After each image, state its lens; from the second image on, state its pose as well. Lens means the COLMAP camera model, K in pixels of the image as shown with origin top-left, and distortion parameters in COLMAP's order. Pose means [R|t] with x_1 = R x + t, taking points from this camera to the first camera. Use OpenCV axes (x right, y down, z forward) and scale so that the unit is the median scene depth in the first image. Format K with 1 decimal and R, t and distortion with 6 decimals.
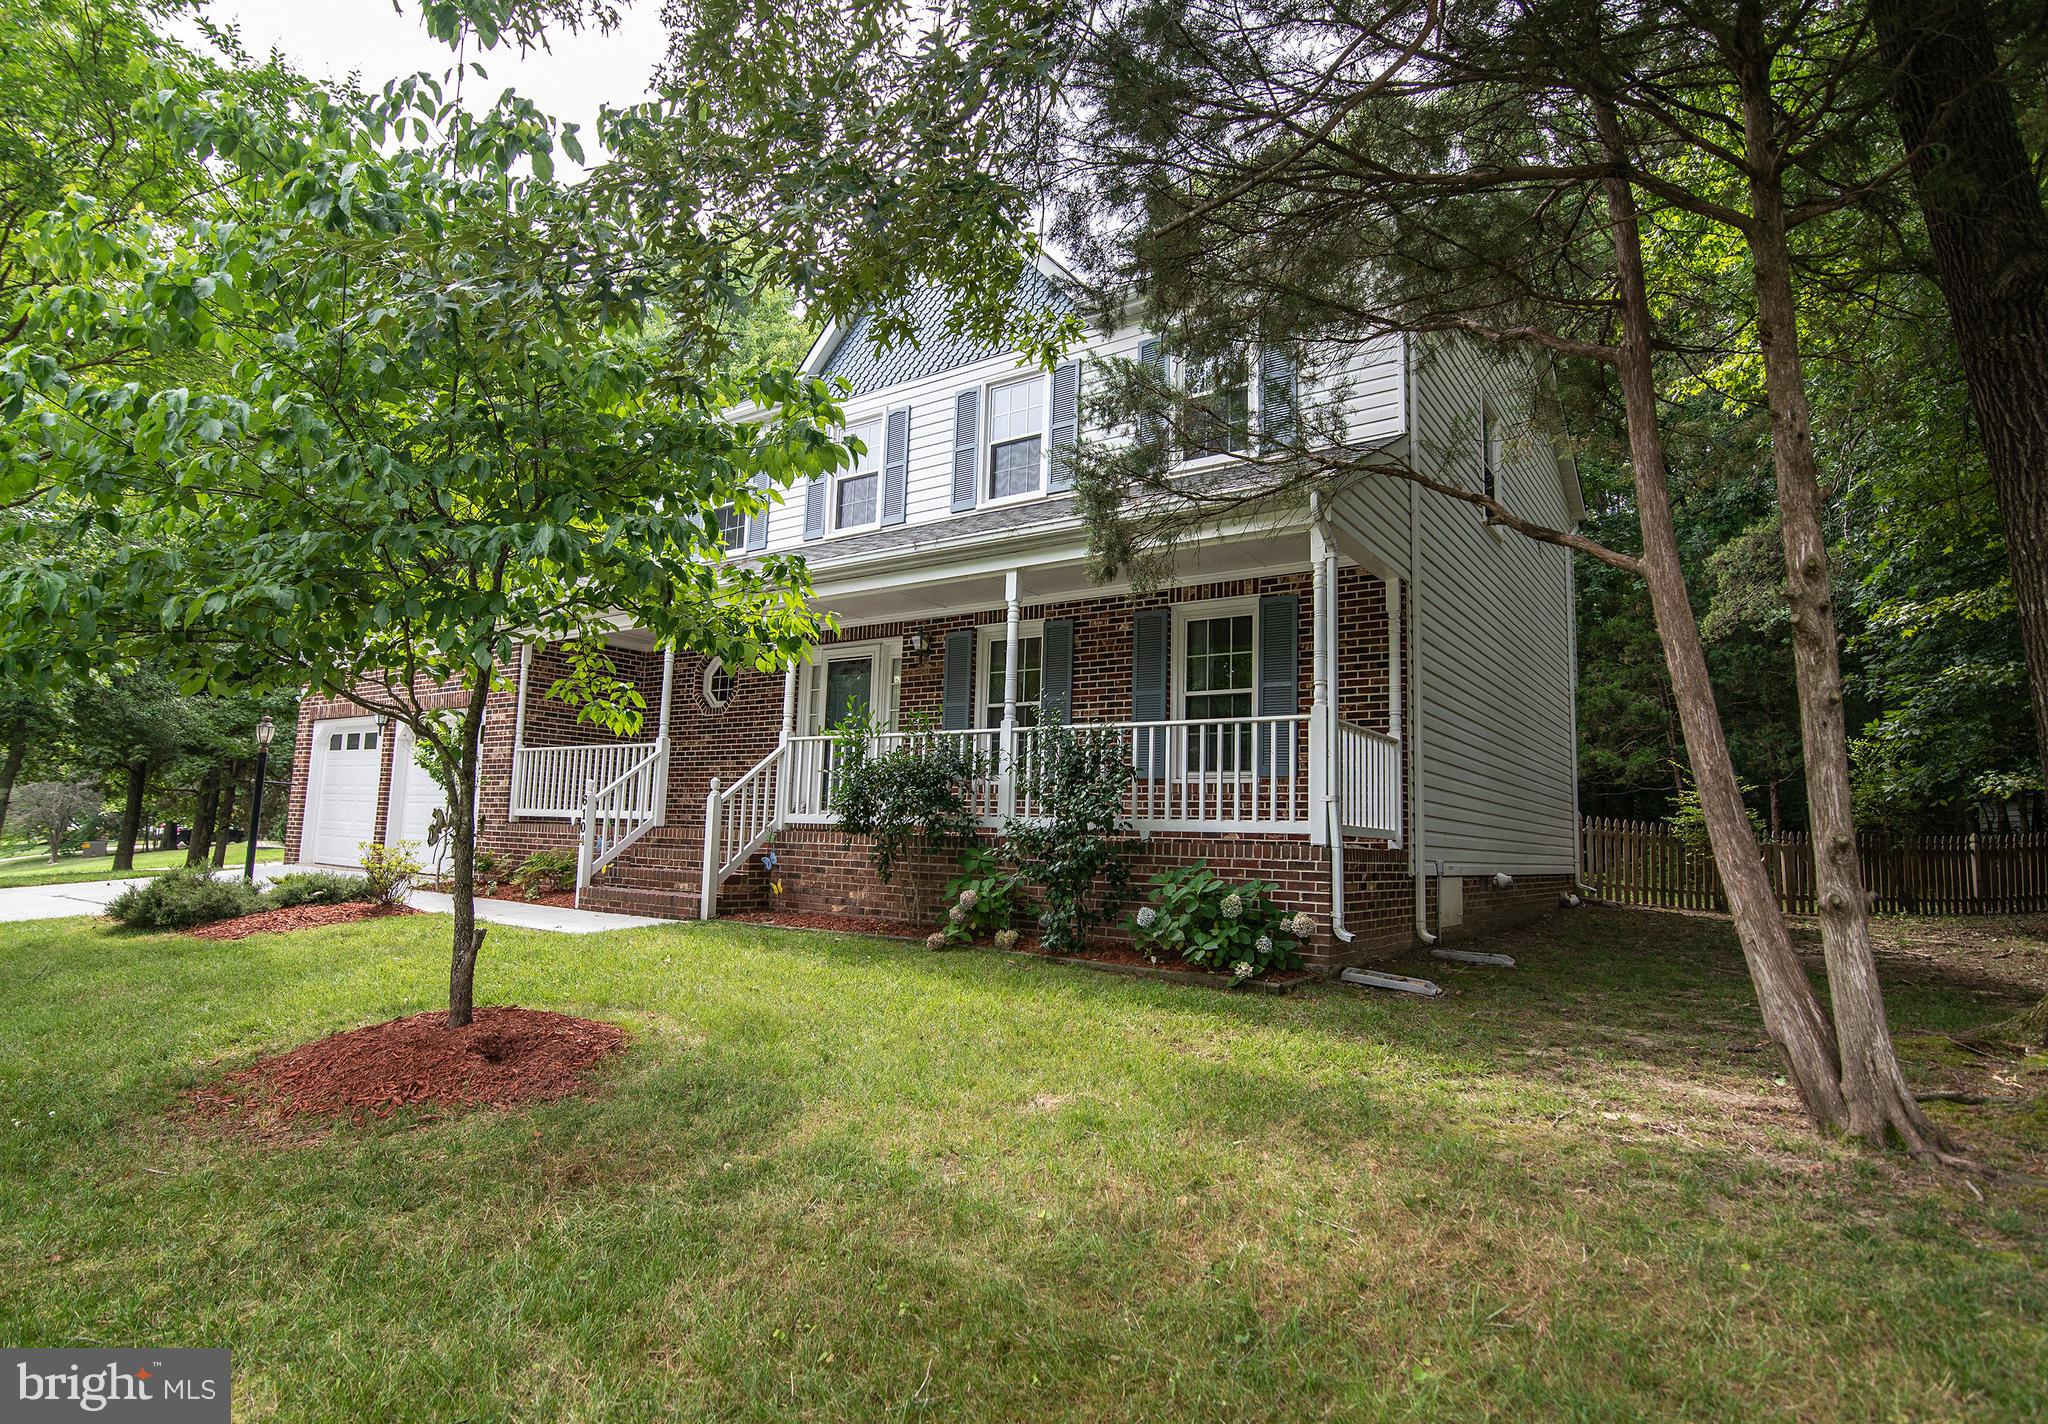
lens RADIAL K [[1107.5, 0, 1024.5], [0, 1107.5, 713.9], [0, 0, 1]] dist [-0.020310, -0.000622]
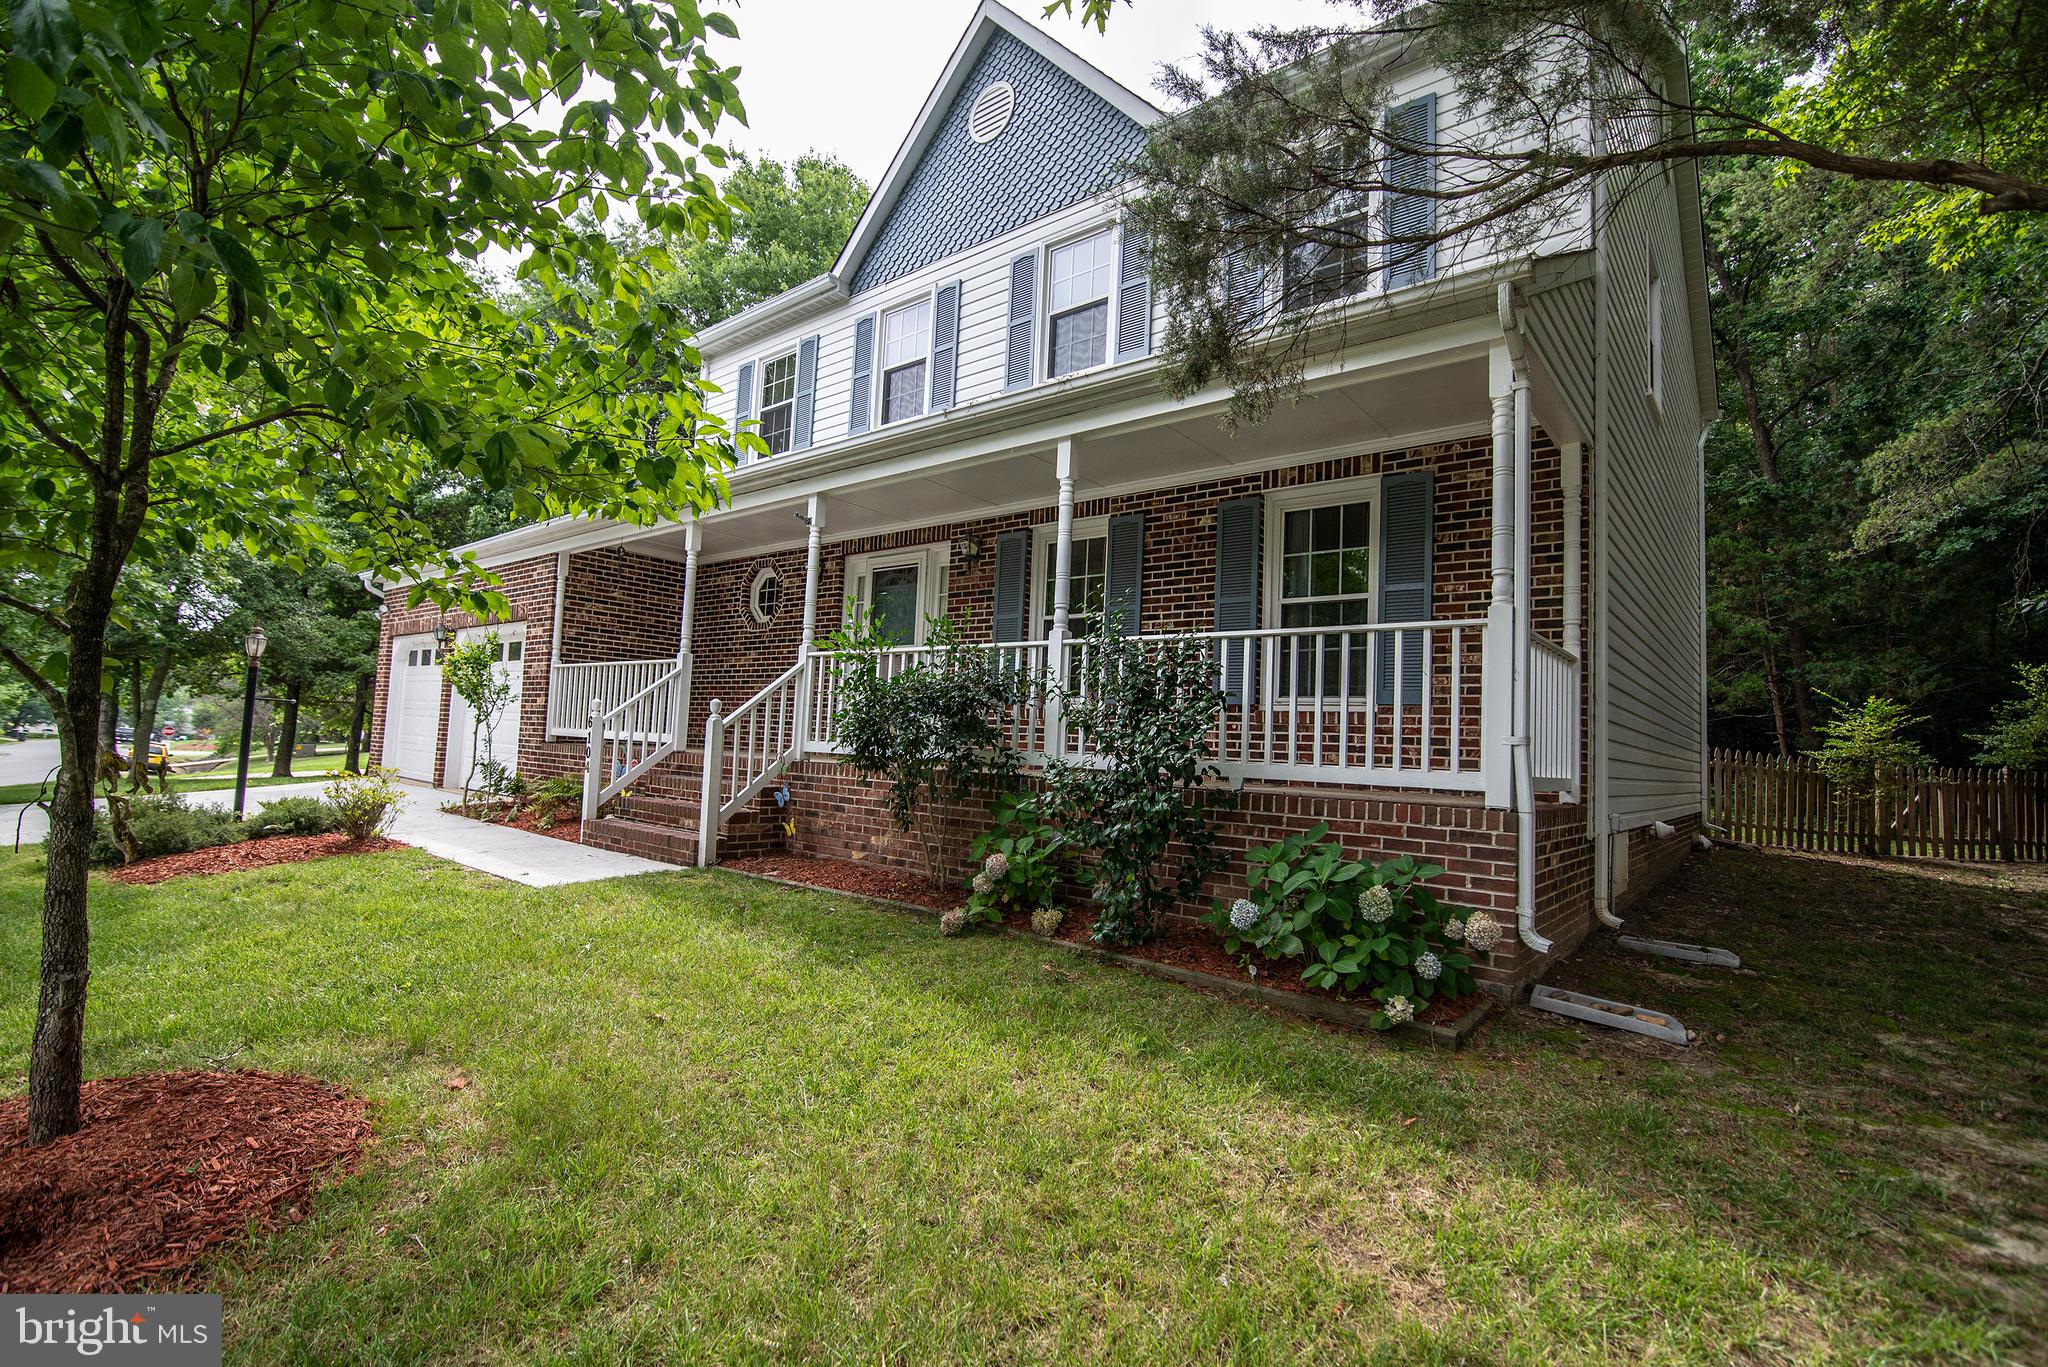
lens RADIAL K [[943.4, 0, 1023.8], [0, 943.4, 685.1], [0, 0, 1]] dist [-0.015226, 0.000186]
pose [[0.996380, 0.008334, -0.084600, 0.016591], [-0.004341, 0.998872, 0.047275, 0.012108], [0.084899, -0.046737, 0.995293, 0.303501]]
